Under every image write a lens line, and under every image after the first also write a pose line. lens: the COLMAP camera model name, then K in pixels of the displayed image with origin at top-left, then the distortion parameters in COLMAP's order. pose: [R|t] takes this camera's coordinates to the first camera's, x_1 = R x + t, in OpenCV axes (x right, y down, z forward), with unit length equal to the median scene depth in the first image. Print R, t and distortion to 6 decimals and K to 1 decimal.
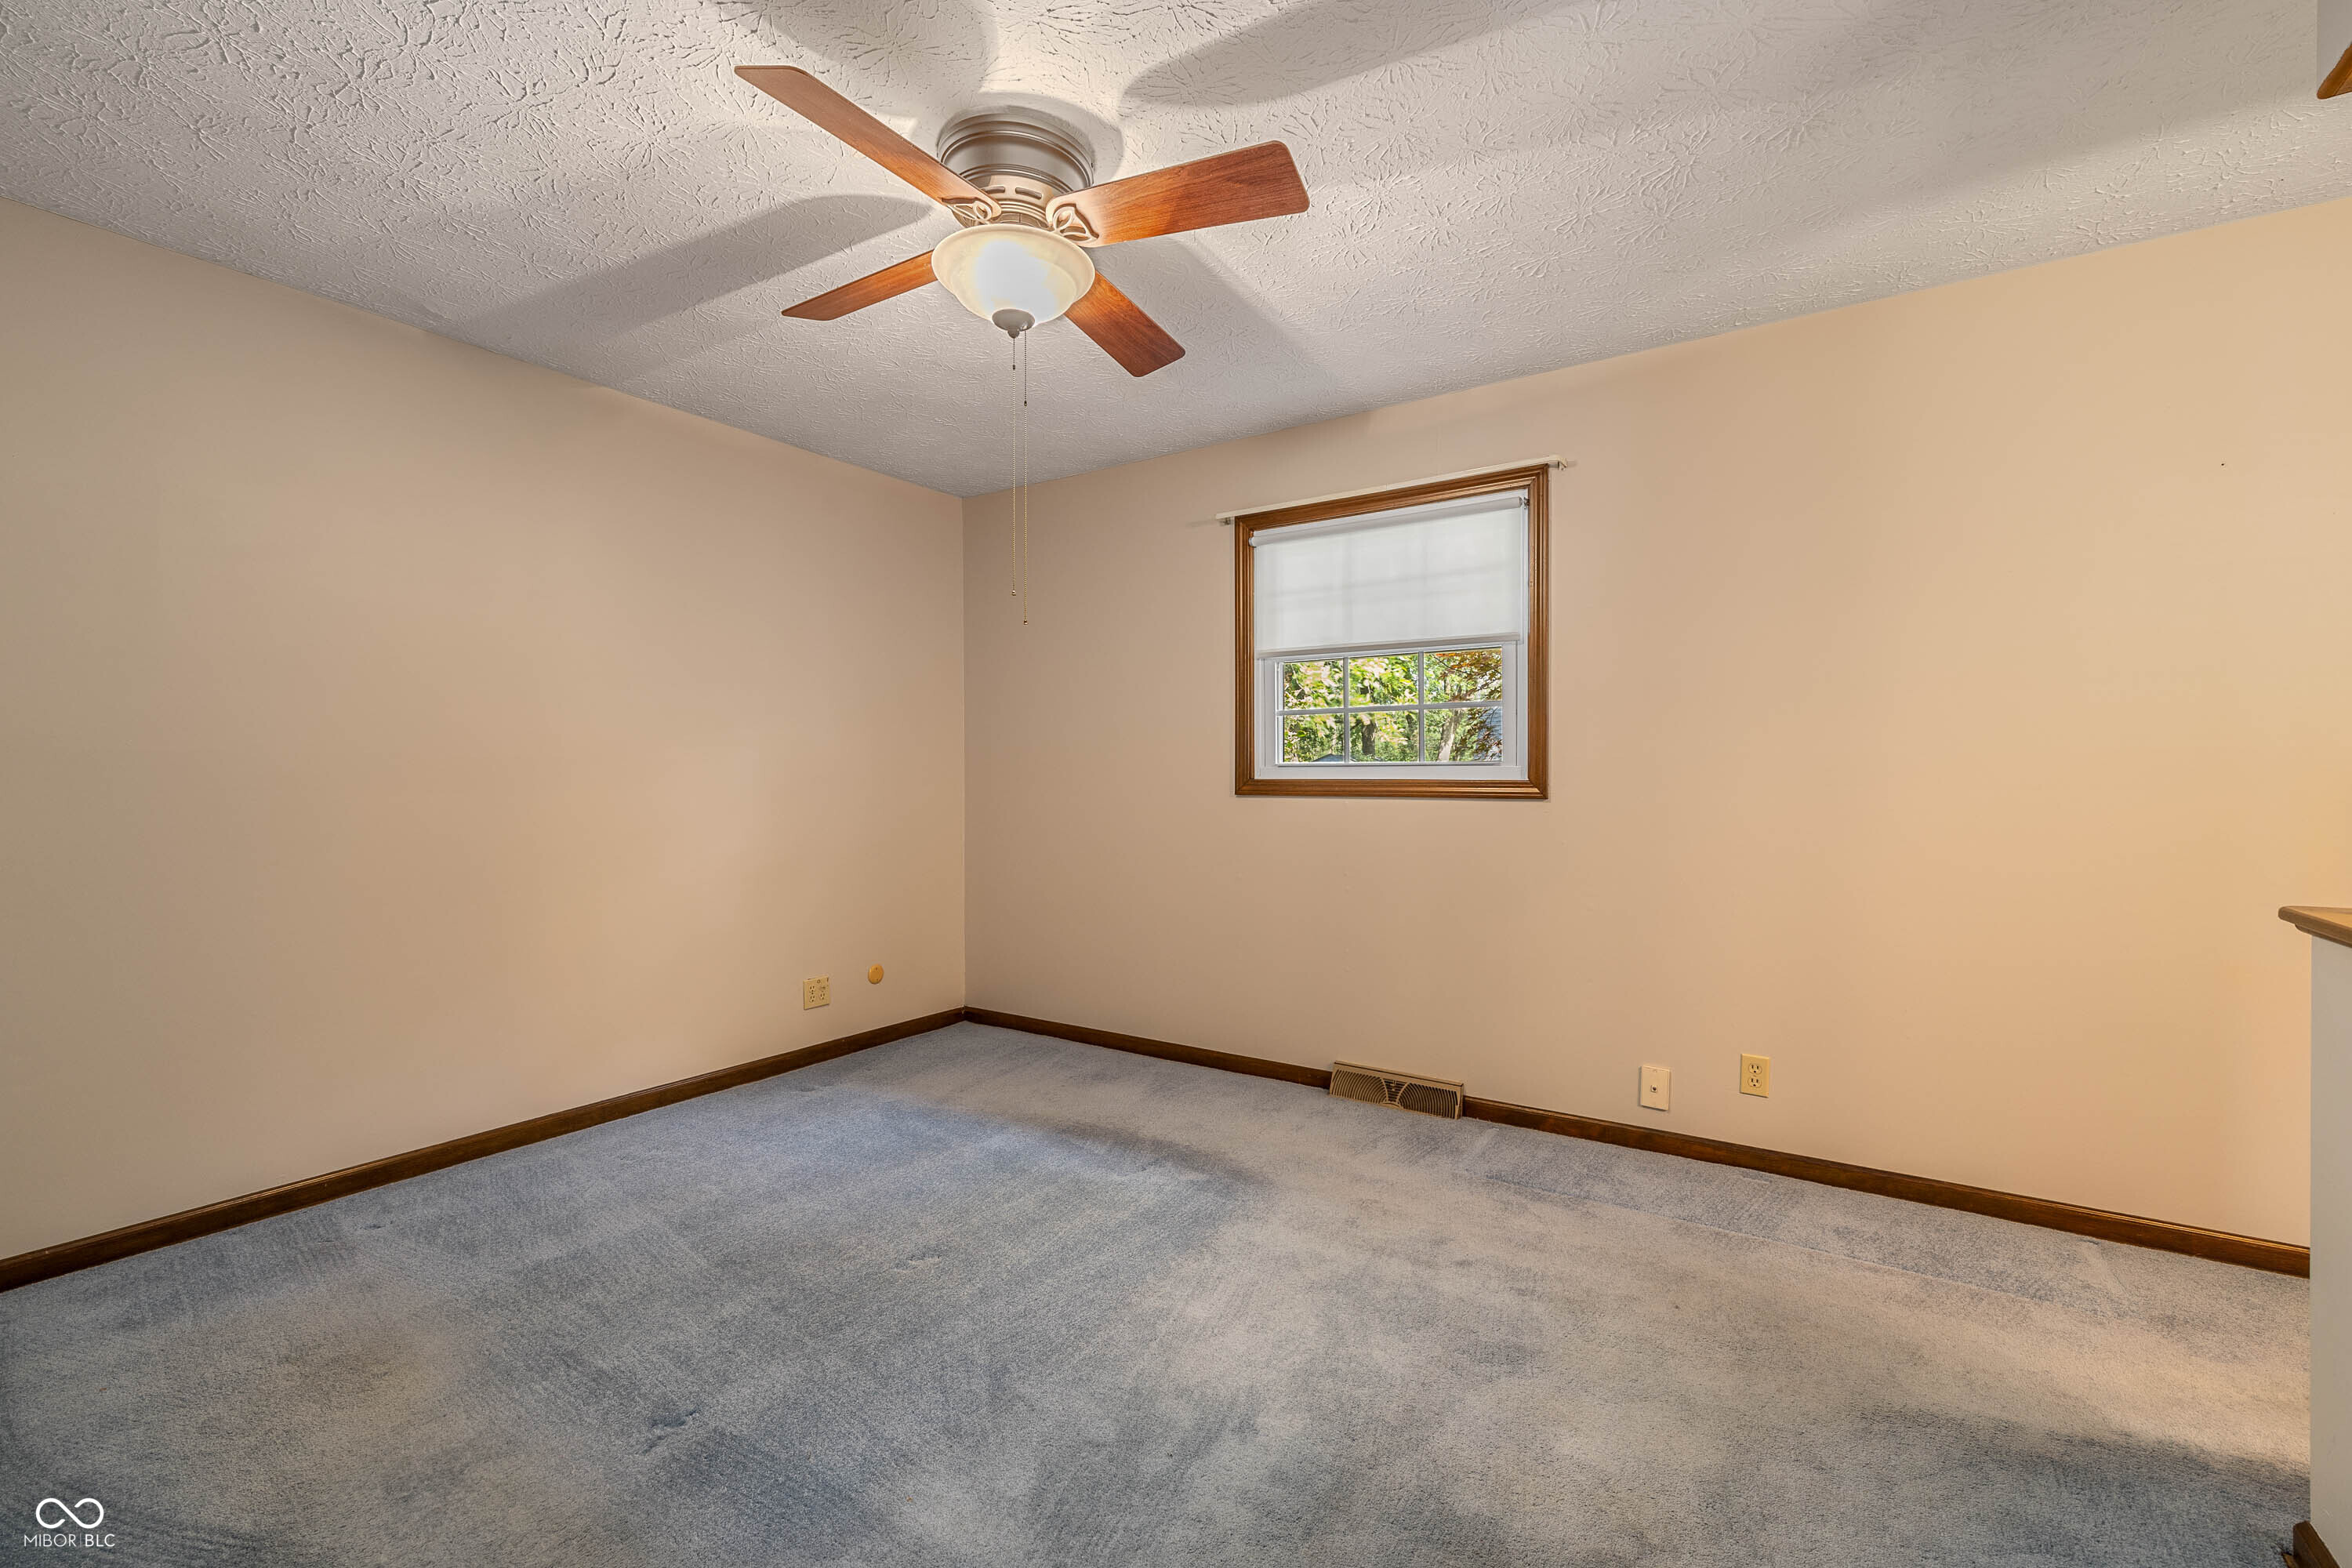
lens RADIAL K [[992.1, 0, 1176.5], [0, 992.1, 779.5], [0, 0, 1]] dist [-0.003108, -0.000761]
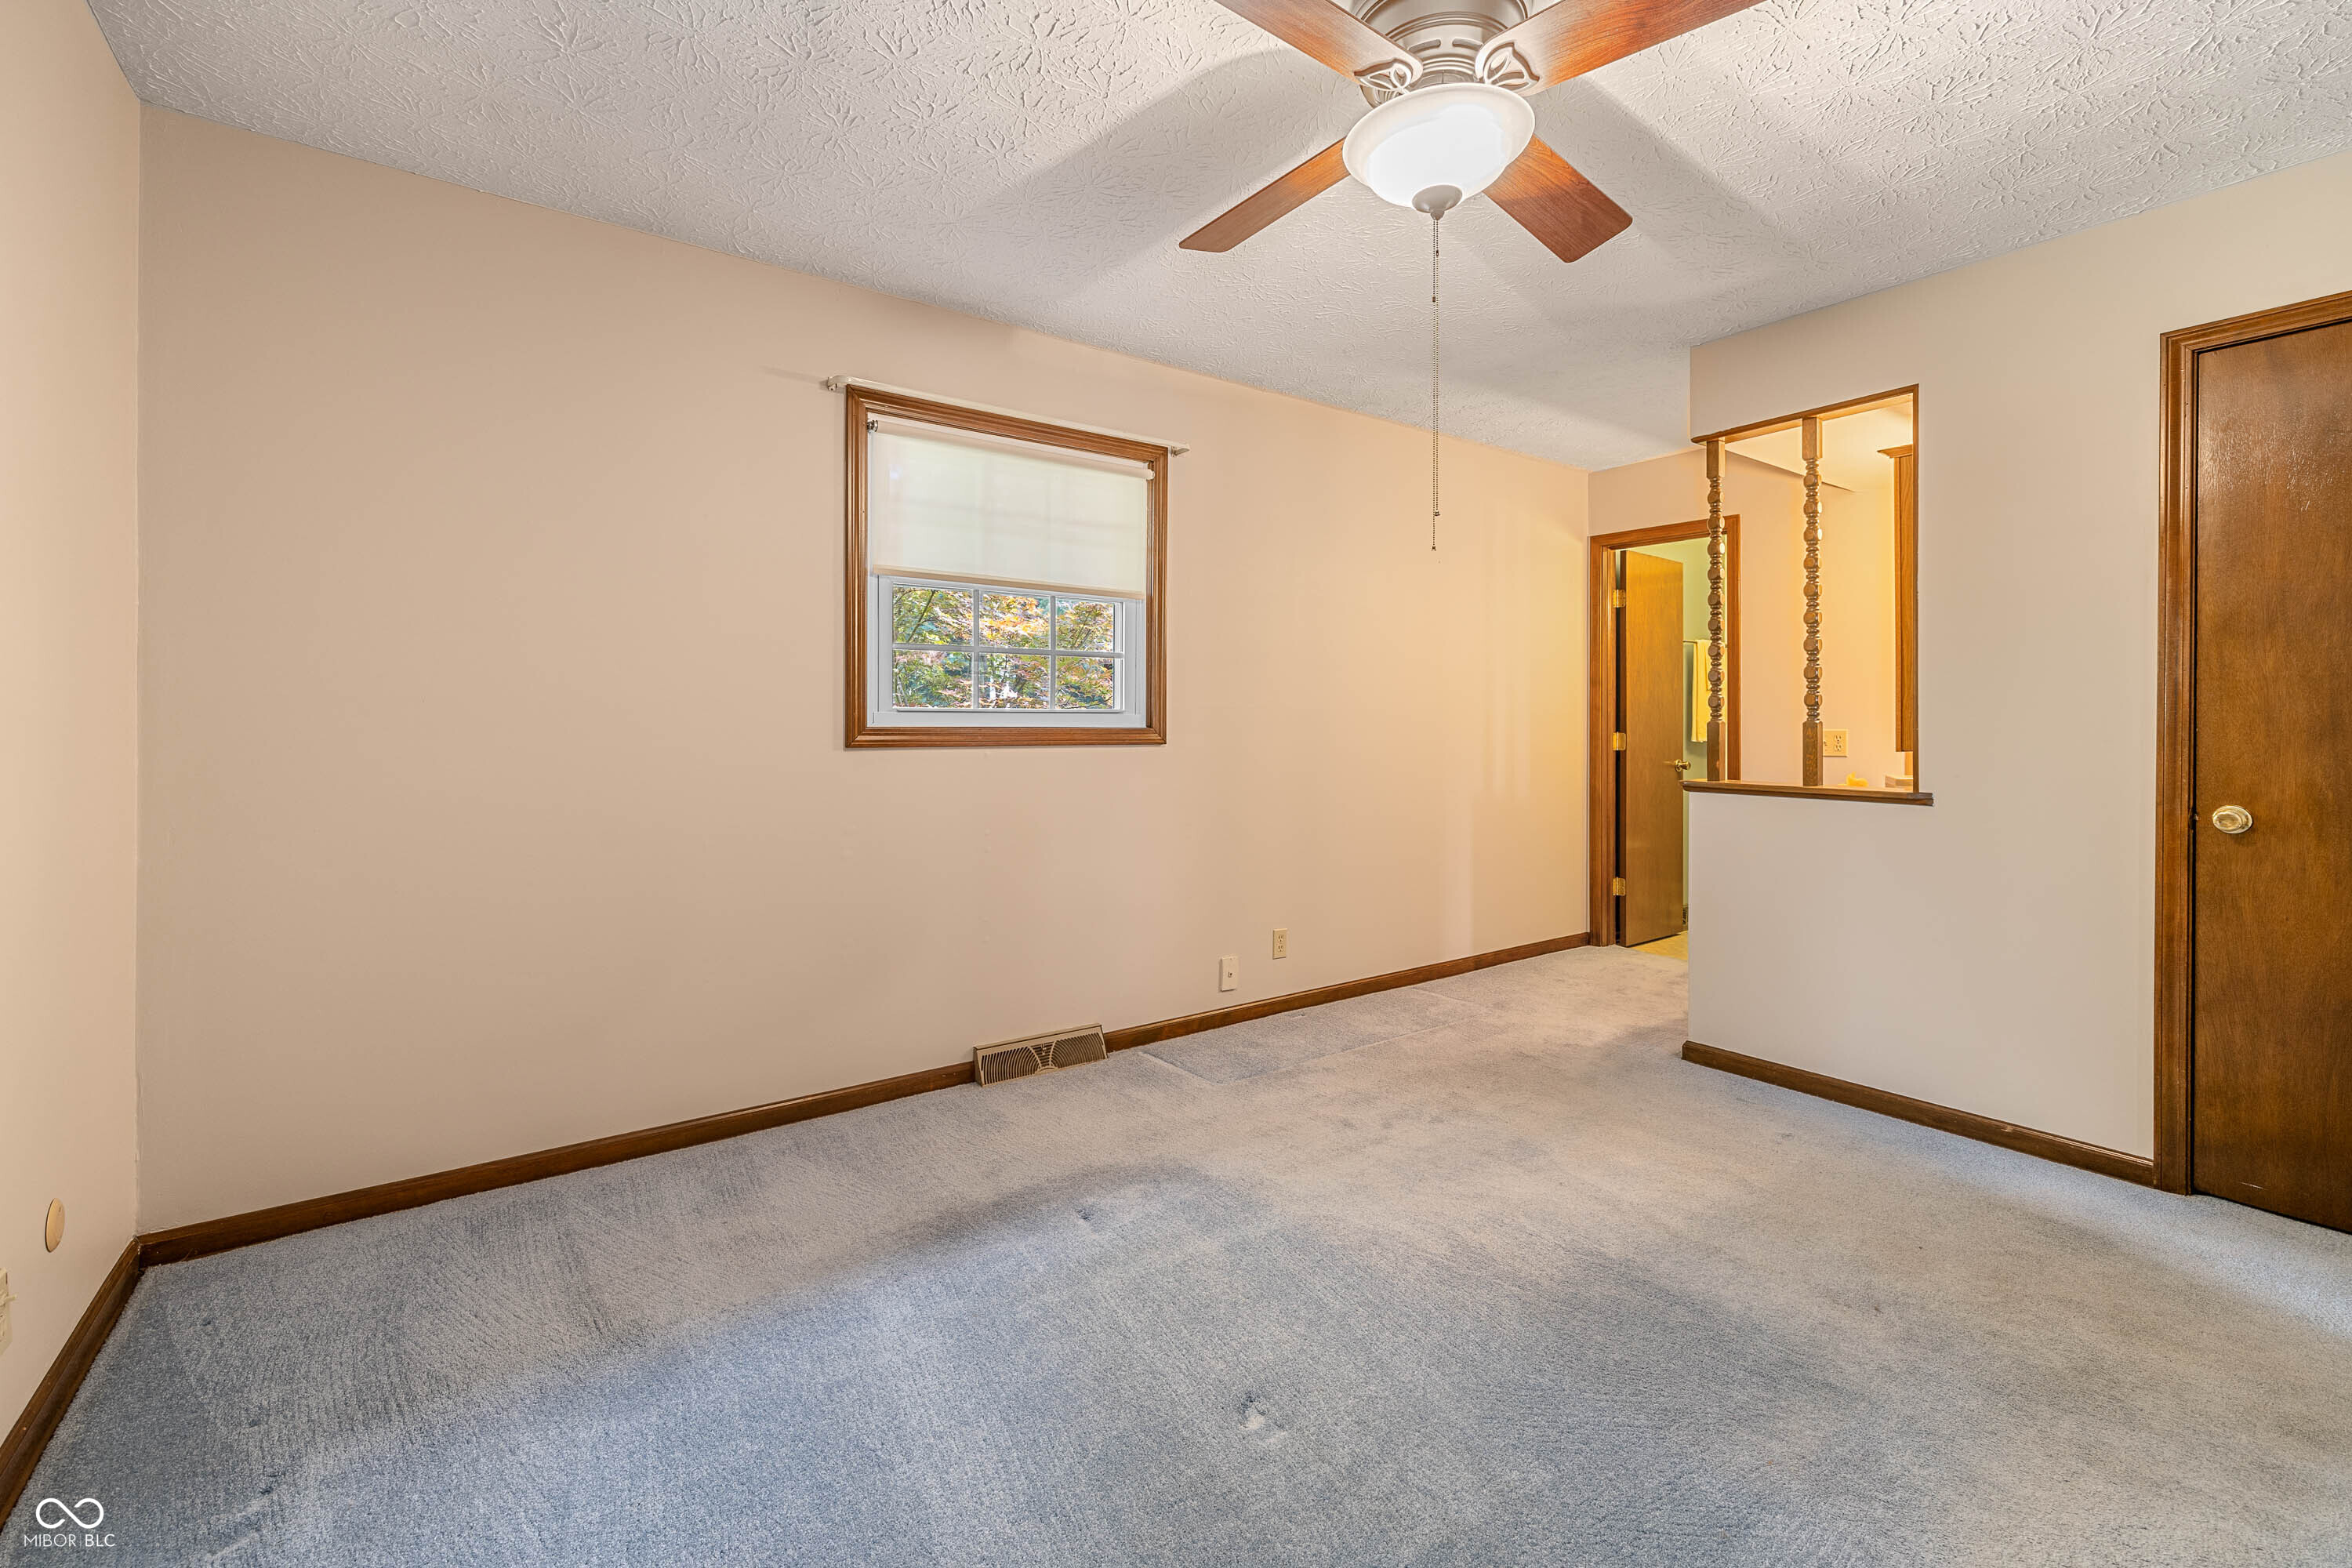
lens RADIAL K [[992.1, 0, 1169.0], [0, 992.1, 728.7], [0, 0, 1]] dist [-0.003108, -0.000761]
pose [[0.355276, -0.000713, 0.934761, -0.658582], [0.005243, 0.999985, -0.001230, 0.003518], [-0.934747, 0.005338, 0.355275, 0.576910]]
